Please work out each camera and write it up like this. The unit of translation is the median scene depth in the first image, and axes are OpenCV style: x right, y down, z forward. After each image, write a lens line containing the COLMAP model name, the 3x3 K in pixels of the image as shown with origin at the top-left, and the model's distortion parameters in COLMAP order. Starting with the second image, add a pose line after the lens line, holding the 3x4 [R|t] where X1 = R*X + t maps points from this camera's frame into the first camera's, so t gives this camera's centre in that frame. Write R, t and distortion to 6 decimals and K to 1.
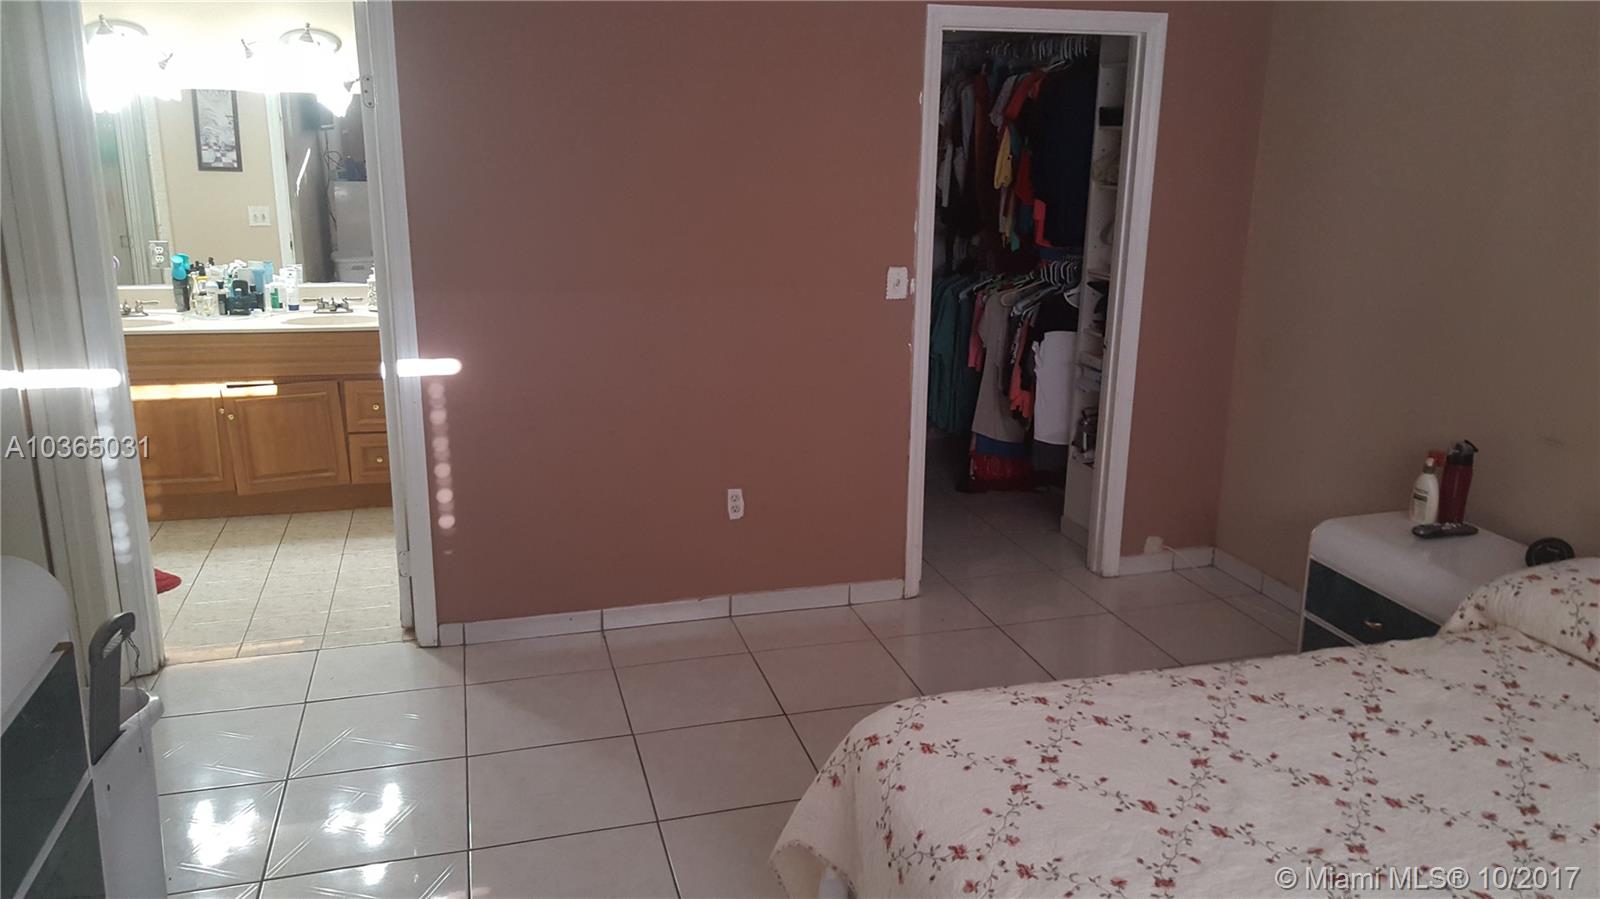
lens RADIAL K [[1181.6, 0, 800.0], [0, 1181.6, 449.5], [0, 0, 1]] dist [0.099454, -0.152207]
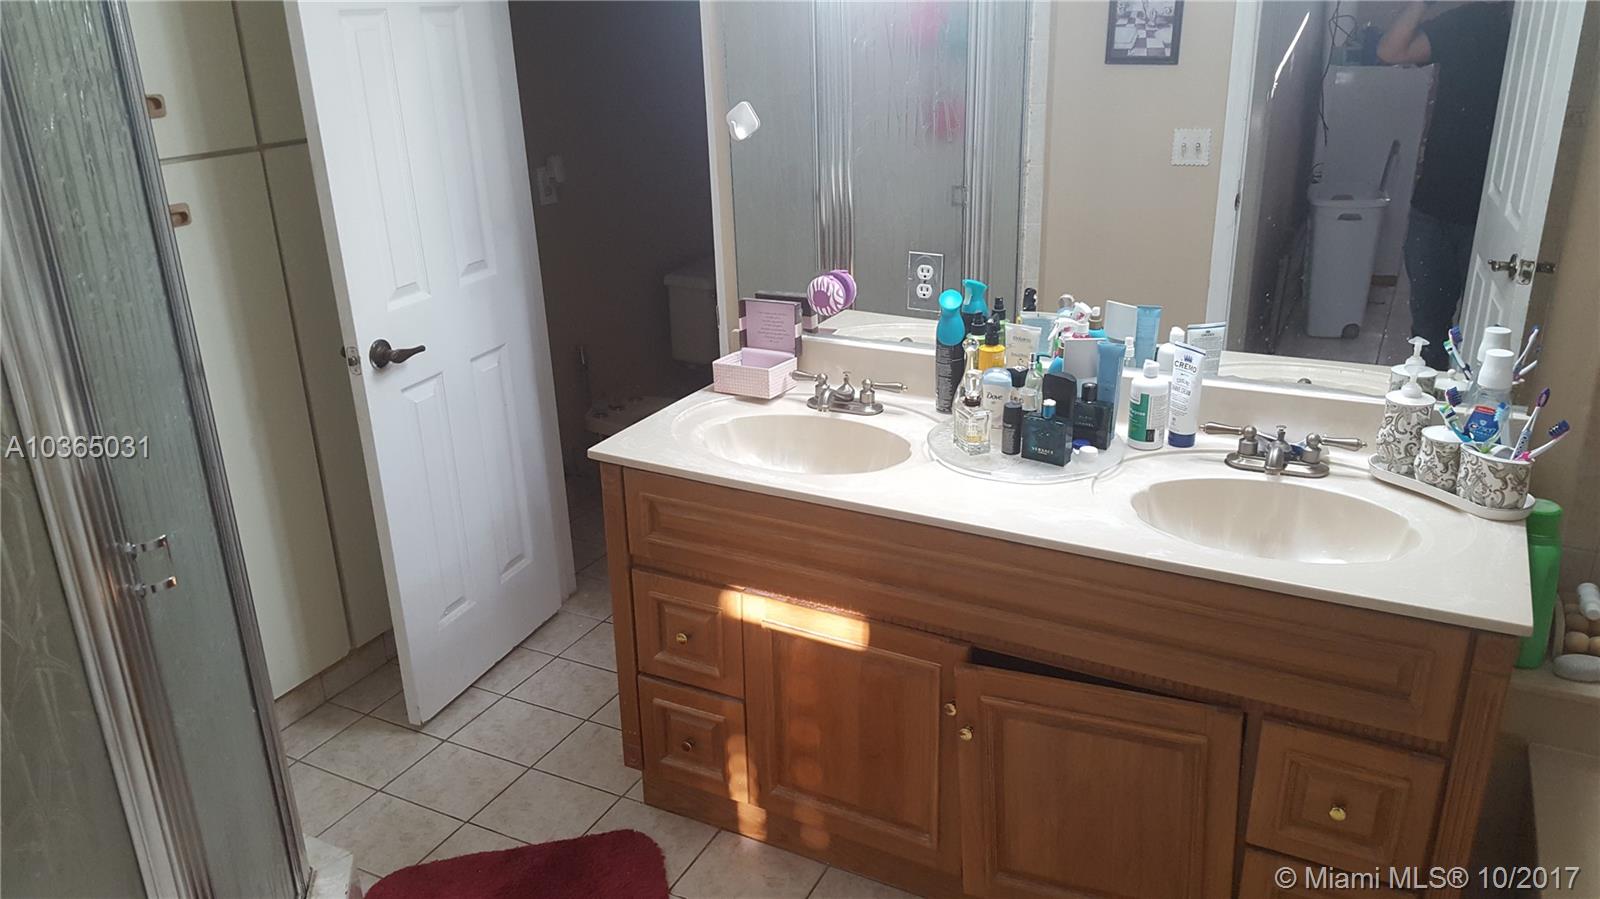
lens RADIAL K [[1209.0, 0, 800.0], [0, 1209.0, 449.5], [0, 0, 1]] dist [0.095948, -0.174078]
pose [[0.730675, 0.208234, -0.650195, -0.253894], [-0.140990, 0.977845, 0.154727, -0.162648], [0.668009, -0.021384, 0.743846, 0.620686]]
